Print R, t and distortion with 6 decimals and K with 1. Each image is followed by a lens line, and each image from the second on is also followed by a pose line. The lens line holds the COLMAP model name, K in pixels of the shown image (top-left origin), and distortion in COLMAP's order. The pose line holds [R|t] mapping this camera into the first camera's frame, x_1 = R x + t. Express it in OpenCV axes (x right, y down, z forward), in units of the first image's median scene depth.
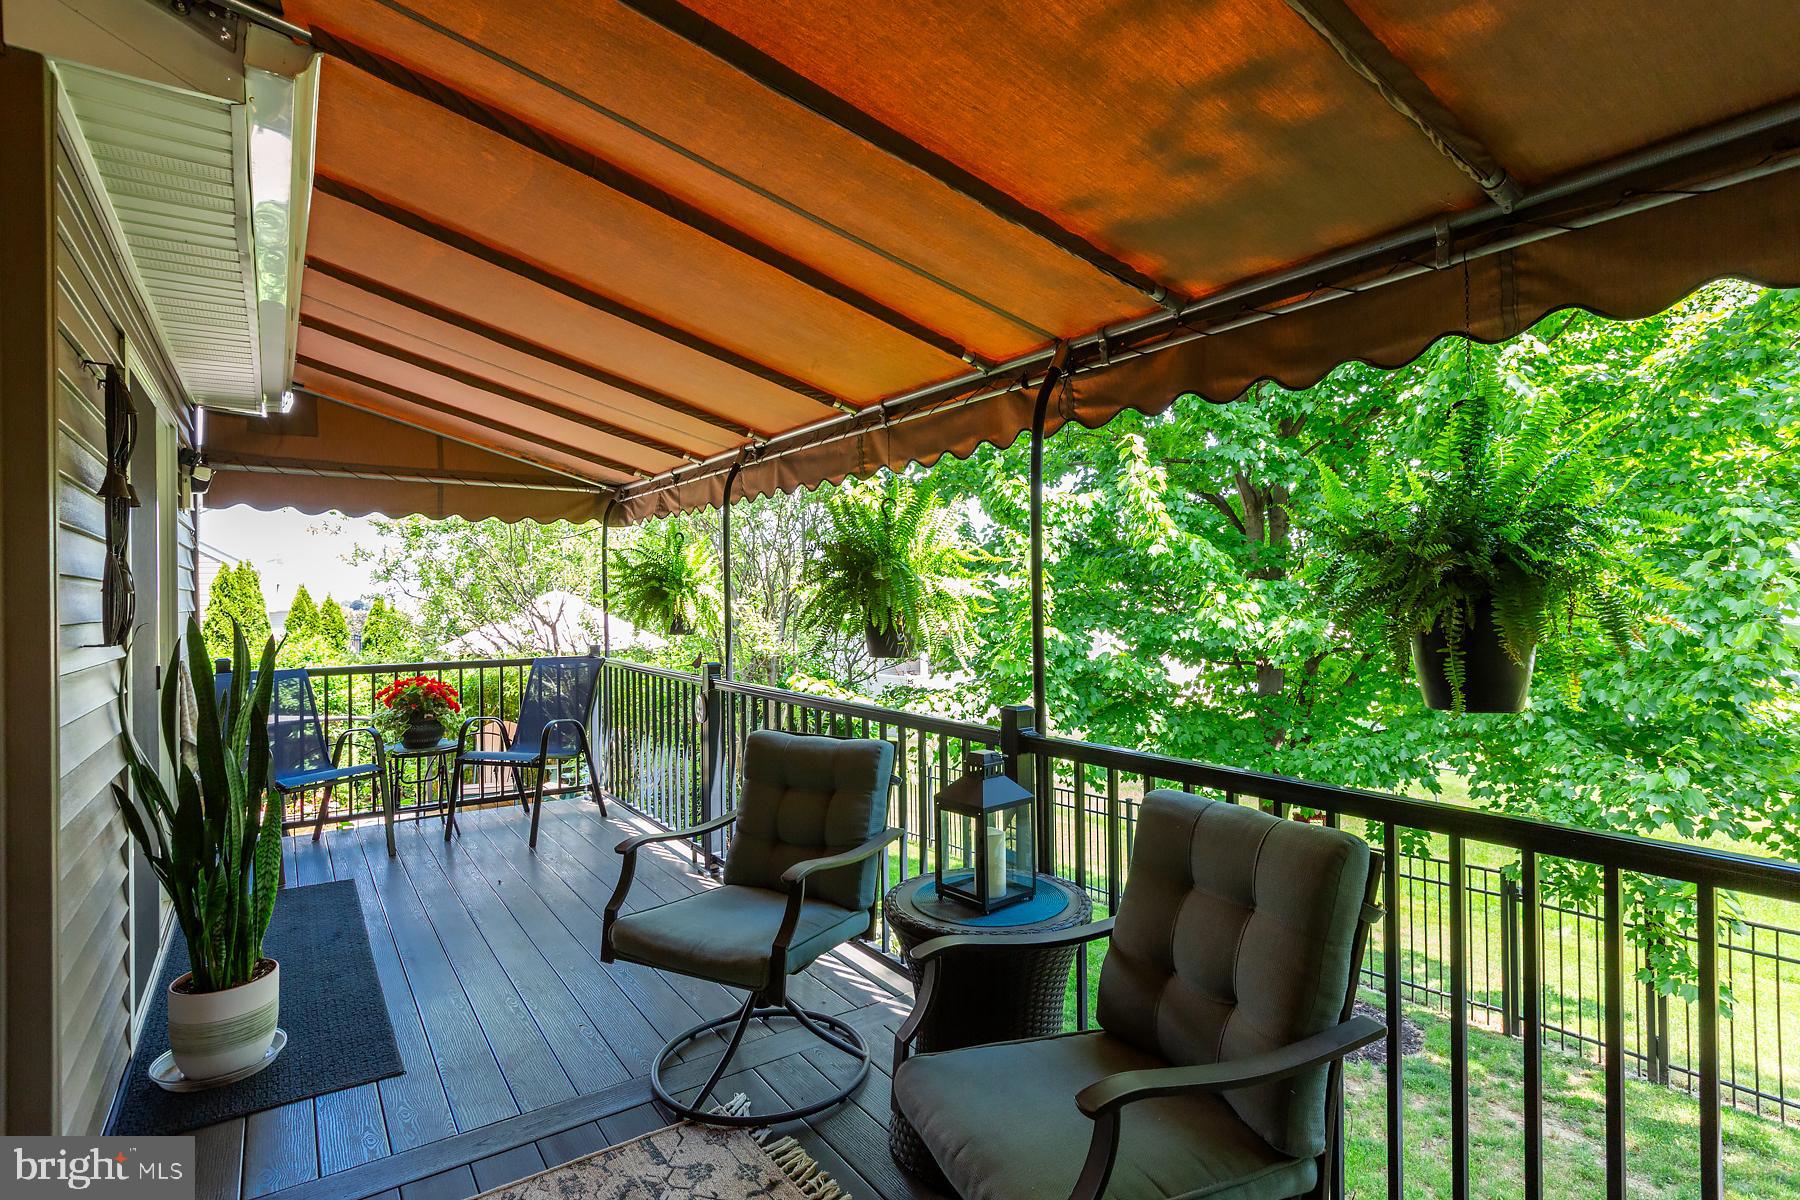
lens RADIAL K [[916.4, 0, 913.1], [0, 916.4, 587.5], [0, 0, 1]] dist [0.003325, 0.000549]
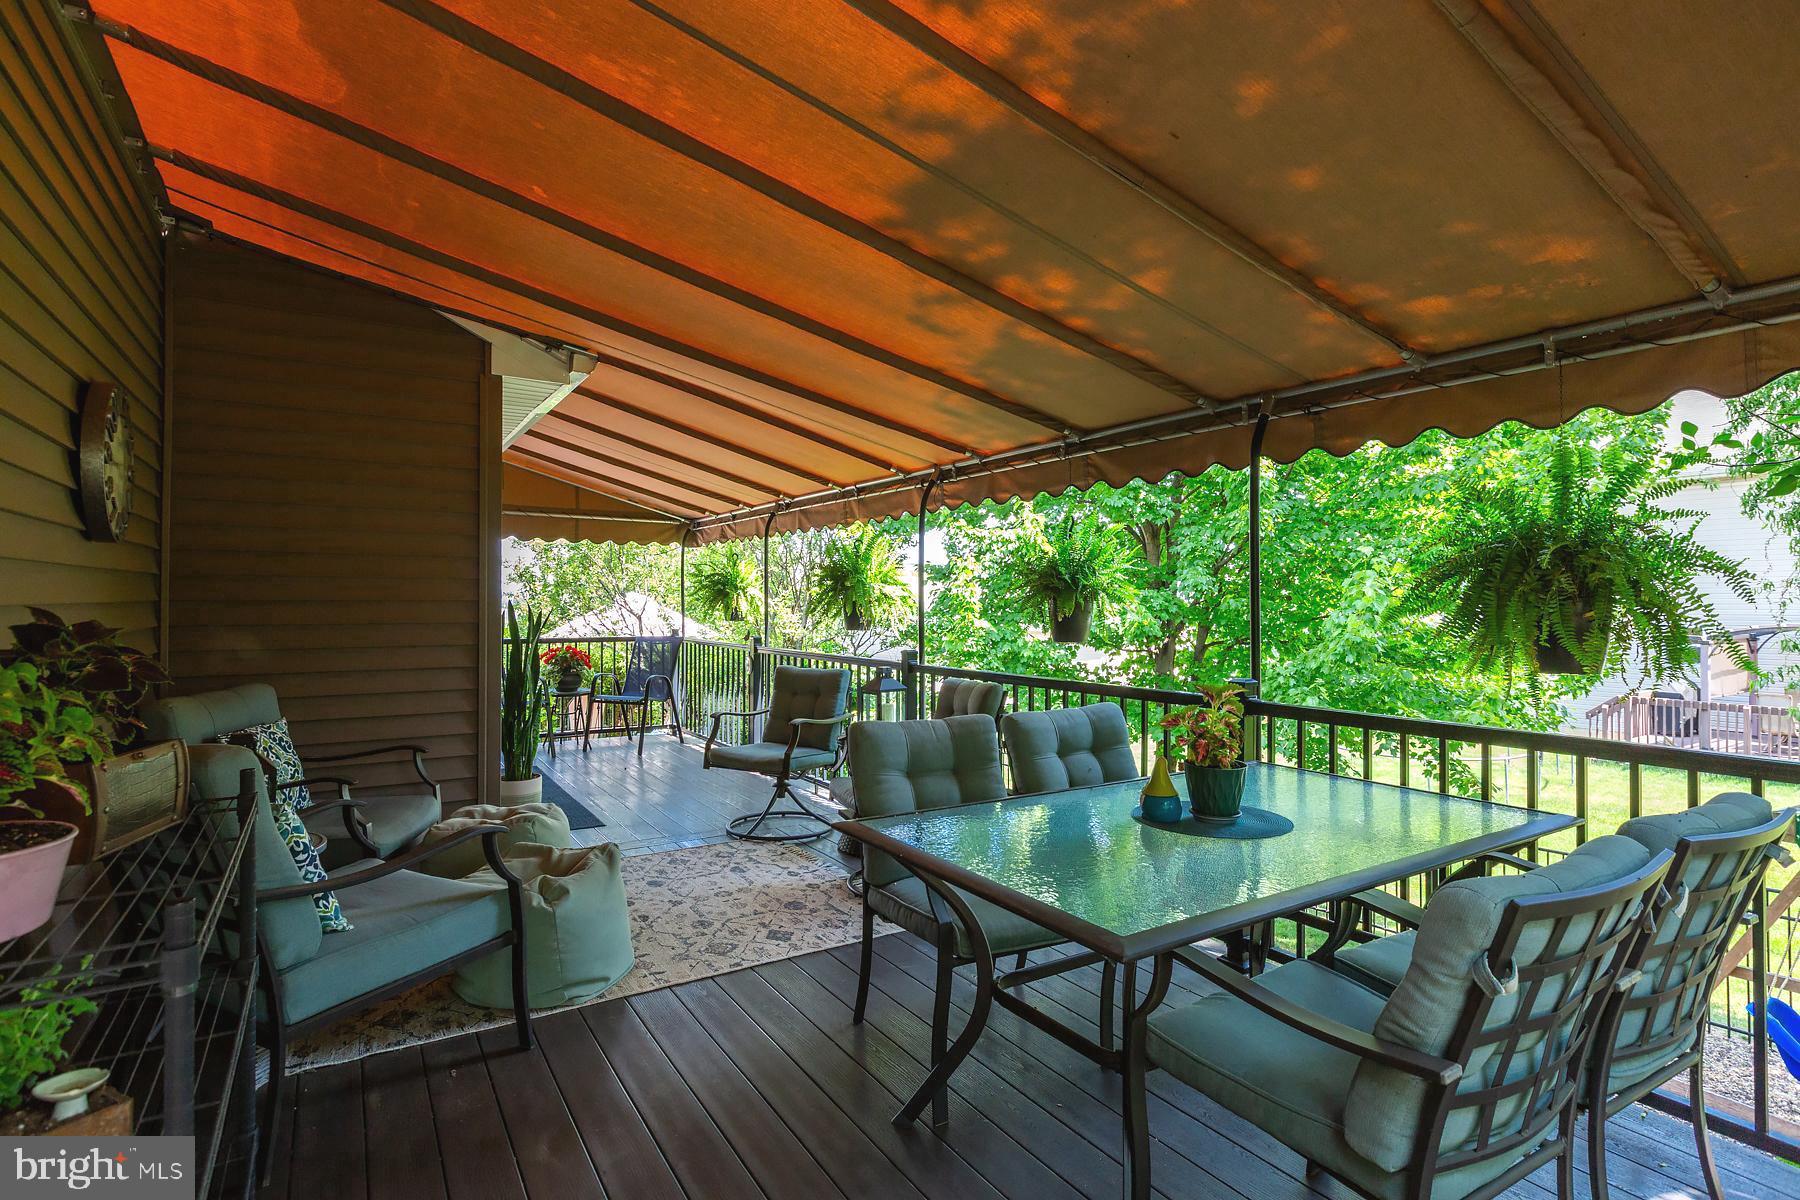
lens RADIAL K [[916.4, 0, 913.1], [0, 916.4, 587.5], [0, 0, 1]] dist [0.003325, 0.000549]
pose [[0.999050, 0.011407, -0.042058, 0.109054], [-0.011680, 0.999912, -0.006242, 0.002469], [0.041983, 0.006727, 0.999096, -0.532119]]
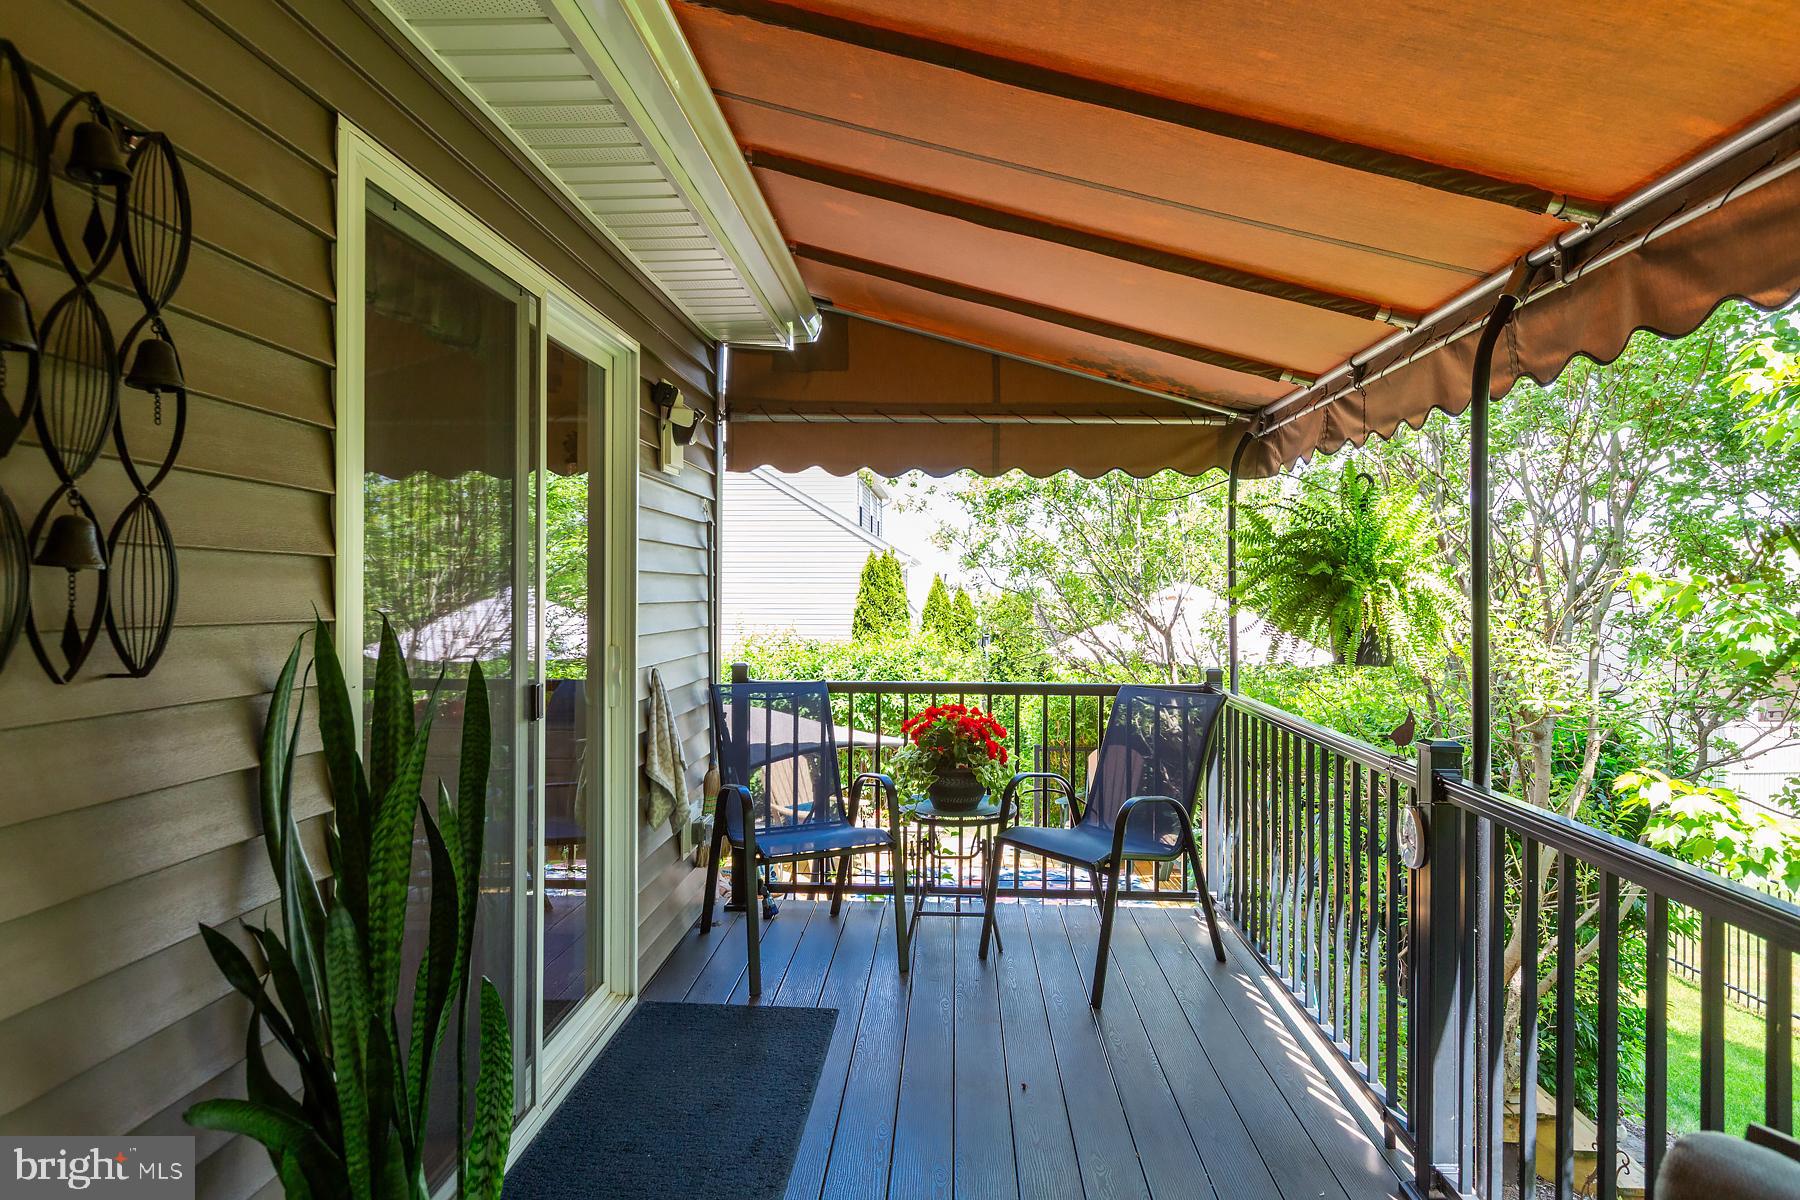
lens RADIAL K [[1028.5, 0, 897.8], [0, 1028.5, 588.6], [0, 0, 1]] dist [-0.004179, -0.000363]
pose [[0.786860, 0.014663, -0.616958, -0.106377], [-0.010109, 0.999890, 0.010872, 0.003285], [0.617049, -0.002318, 0.786921, 0.391223]]
